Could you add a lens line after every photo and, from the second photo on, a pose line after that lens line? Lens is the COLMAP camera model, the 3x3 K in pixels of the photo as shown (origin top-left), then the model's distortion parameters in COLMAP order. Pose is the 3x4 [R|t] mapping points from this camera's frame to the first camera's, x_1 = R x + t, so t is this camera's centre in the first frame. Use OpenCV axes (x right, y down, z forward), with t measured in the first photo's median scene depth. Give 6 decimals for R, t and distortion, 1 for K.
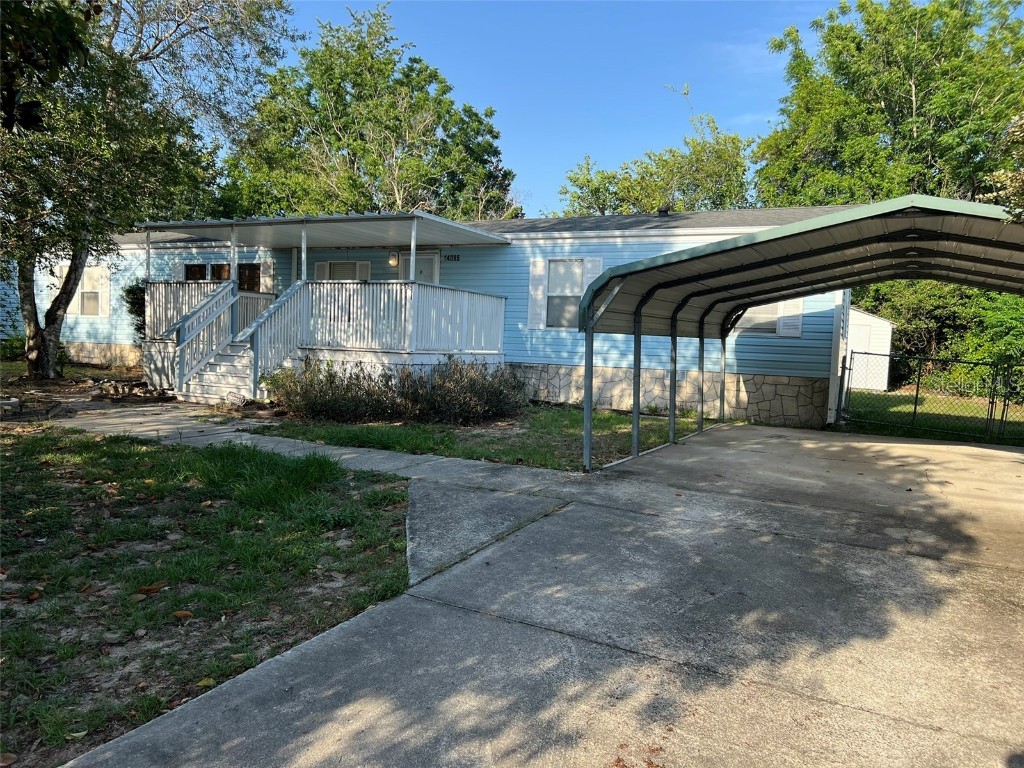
lens RADIAL K [[776.5, 0, 511.7], [0, 776.5, 381.4], [0, 0, 1]] dist [0.064099, -0.053213]
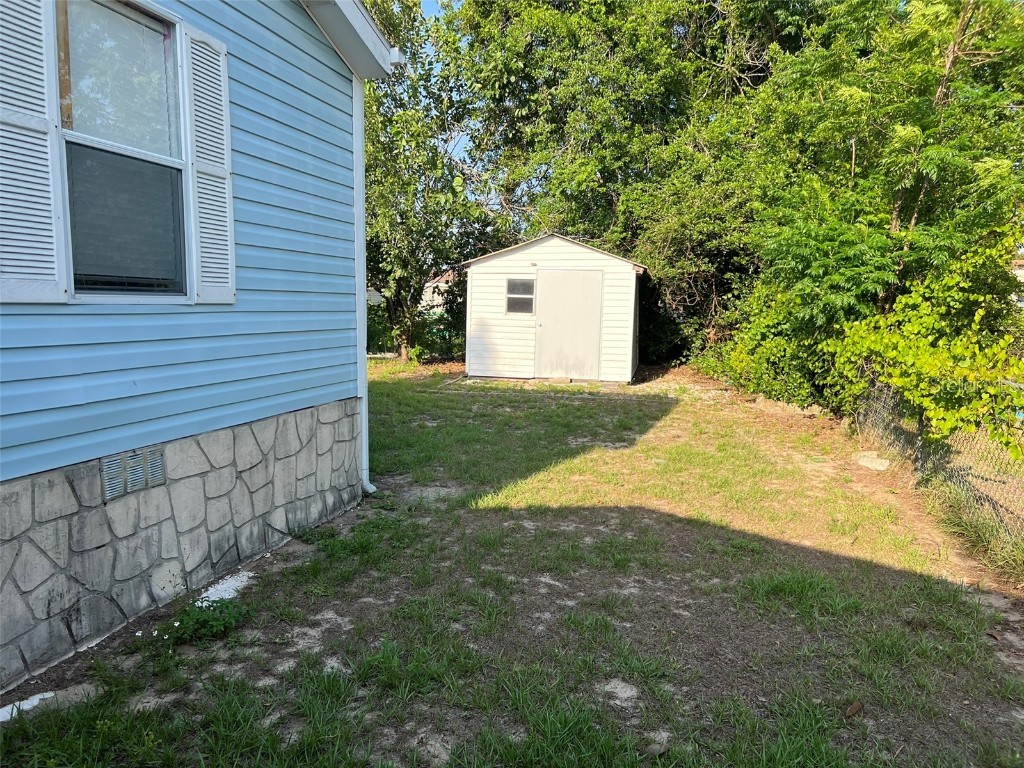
lens RADIAL K [[776.5, 0, 510.5], [0, 776.5, 385.5], [0, 0, 1]] dist [0.064099, -0.053213]
pose [[0.987765, -0.054135, 0.146252, 0.299879], [0.045853, 0.997179, 0.059421, -0.024351], [-0.149056, -0.051988, 0.987461, 0.440297]]
